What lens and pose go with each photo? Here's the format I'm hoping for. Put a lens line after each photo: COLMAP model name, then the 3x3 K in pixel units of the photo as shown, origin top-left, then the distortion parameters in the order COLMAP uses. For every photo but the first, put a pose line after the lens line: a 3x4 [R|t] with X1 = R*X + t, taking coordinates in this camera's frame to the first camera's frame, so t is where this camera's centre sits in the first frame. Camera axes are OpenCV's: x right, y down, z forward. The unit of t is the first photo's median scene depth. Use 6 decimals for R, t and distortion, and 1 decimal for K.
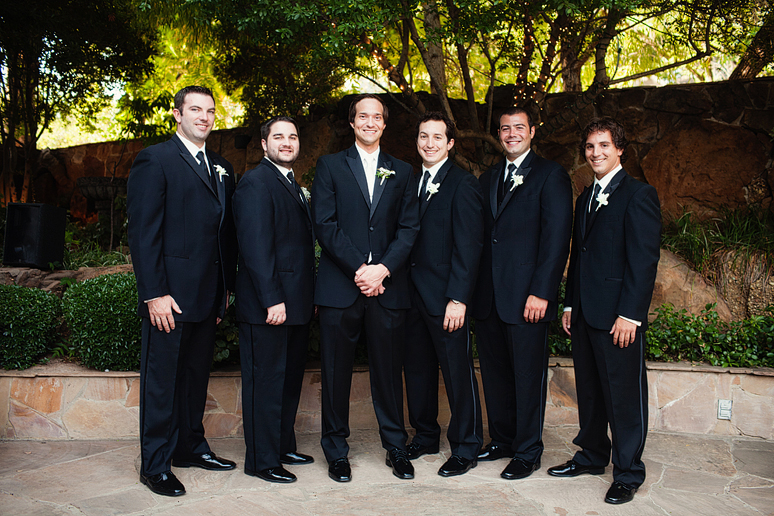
lens RADIAL K [[749.6, 0, 387.0], [0, 749.6, 258.0], [0, 0, 1]] dist [-0.020121, 0.011976]
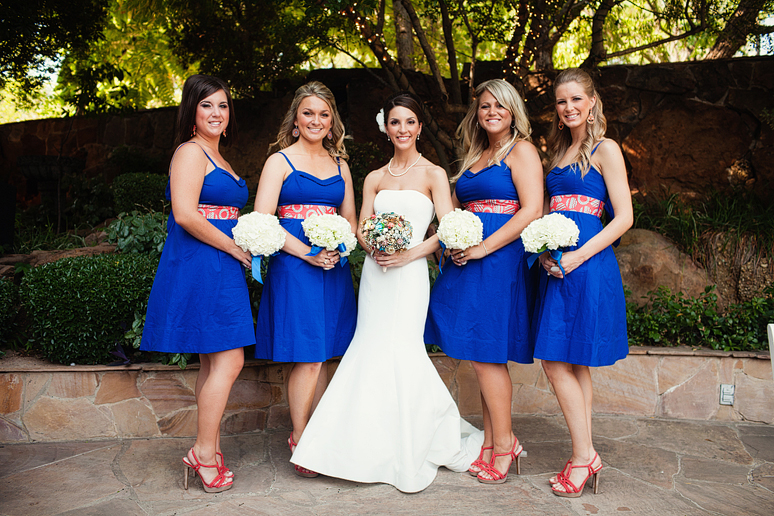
lens RADIAL K [[749.6, 0, 387.0], [0, 749.6, 258.0], [0, 0, 1]] dist [-0.020121, 0.011976]
pose [[0.996330, -0.003343, 0.085530, -0.057436], [0.002007, 0.999875, 0.015693, 0.007445], [-0.085571, -0.015464, 0.996212, 0.059175]]
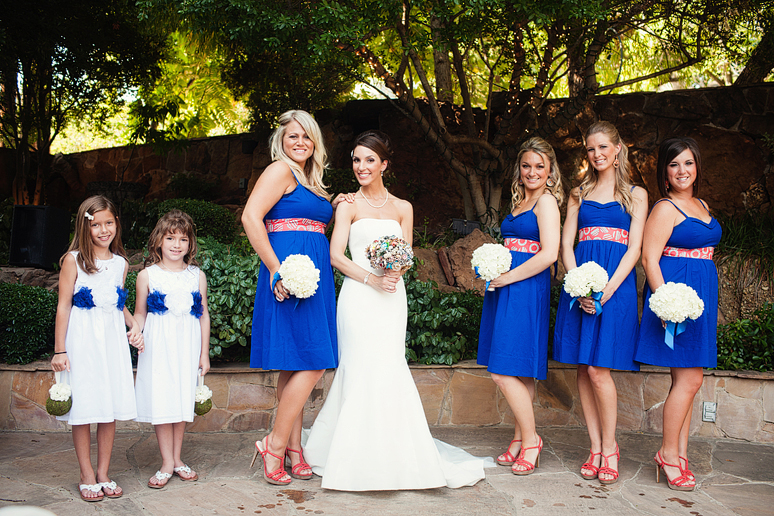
lens RADIAL K [[770.0, 0, 387.0], [0, 770.0, 258.0], [0, 0, 1]] dist [-0.012195, -0.016197]
pose [[0.999439, 0.005939, -0.032950, 0.040340], [-0.006331, 0.999910, -0.011805, 0.008228], [0.032877, 0.012007, 0.999387, -0.042832]]
